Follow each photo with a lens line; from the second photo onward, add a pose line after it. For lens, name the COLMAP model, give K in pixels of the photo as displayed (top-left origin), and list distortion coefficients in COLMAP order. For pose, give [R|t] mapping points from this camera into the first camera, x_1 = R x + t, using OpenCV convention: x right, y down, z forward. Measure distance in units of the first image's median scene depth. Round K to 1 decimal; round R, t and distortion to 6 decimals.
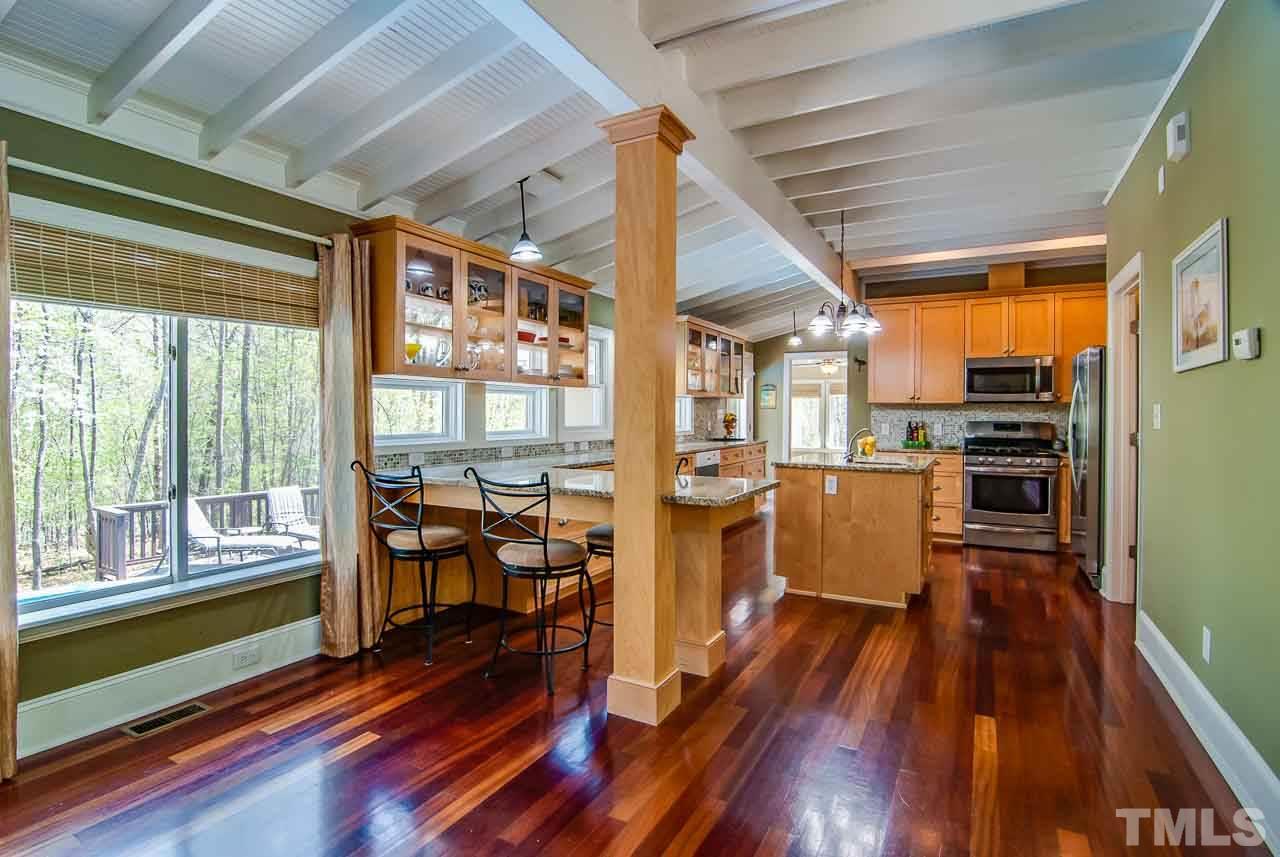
lens RADIAL K [[639.0, 0, 621.5], [0, 639.0, 424.1], [0, 0, 1]] dist [-0.007153, -0.001662]
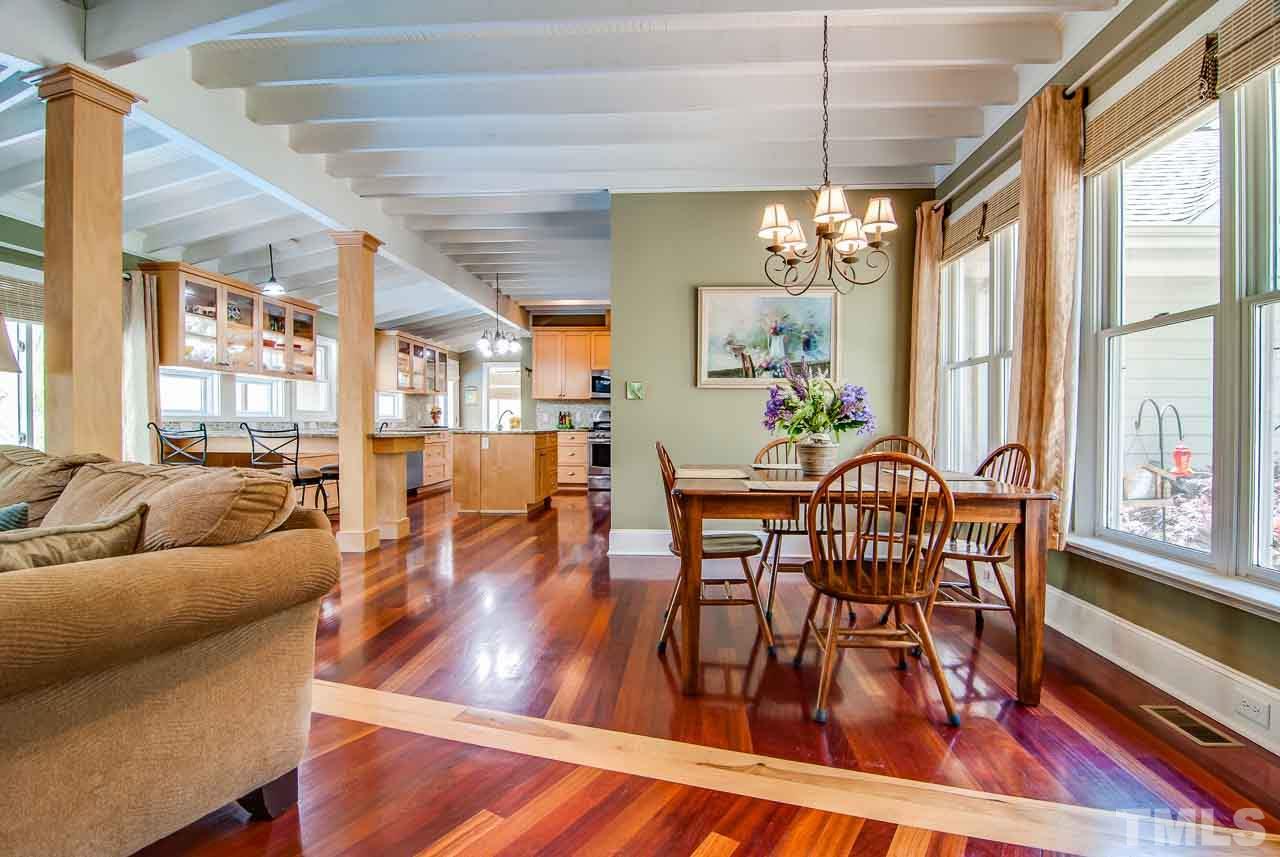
lens RADIAL K [[639.0, 0, 649.0], [0, 639.0, 435.5], [0, 0, 1]] dist [-0.007153, -0.001662]
pose [[0.902532, -0.010956, 0.430484, 0.001506], [0.009151, 0.999939, 0.006264, 0.051453], [-0.430526, -0.001714, 0.902577, -0.490890]]
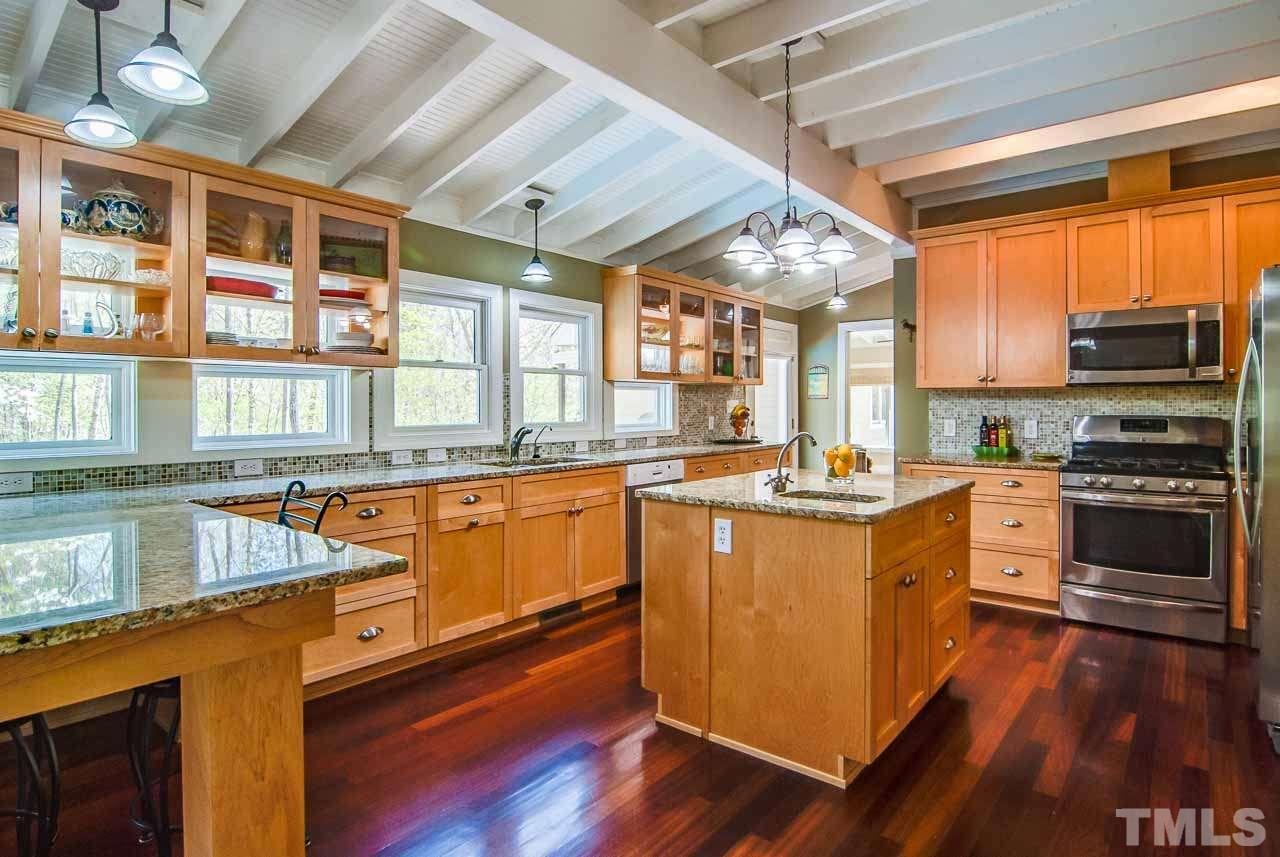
lens RADIAL K [[682.5, 0, 641.4], [0, 682.5, 414.0], [0, 0, 1]] dist [-0.014171, -0.002492]
pose [[0.984975, -0.004698, -0.172635, 0.268479], [0.003650, 0.999973, -0.006387, -0.003994], [0.172661, 0.005661, 0.984965, 0.308738]]
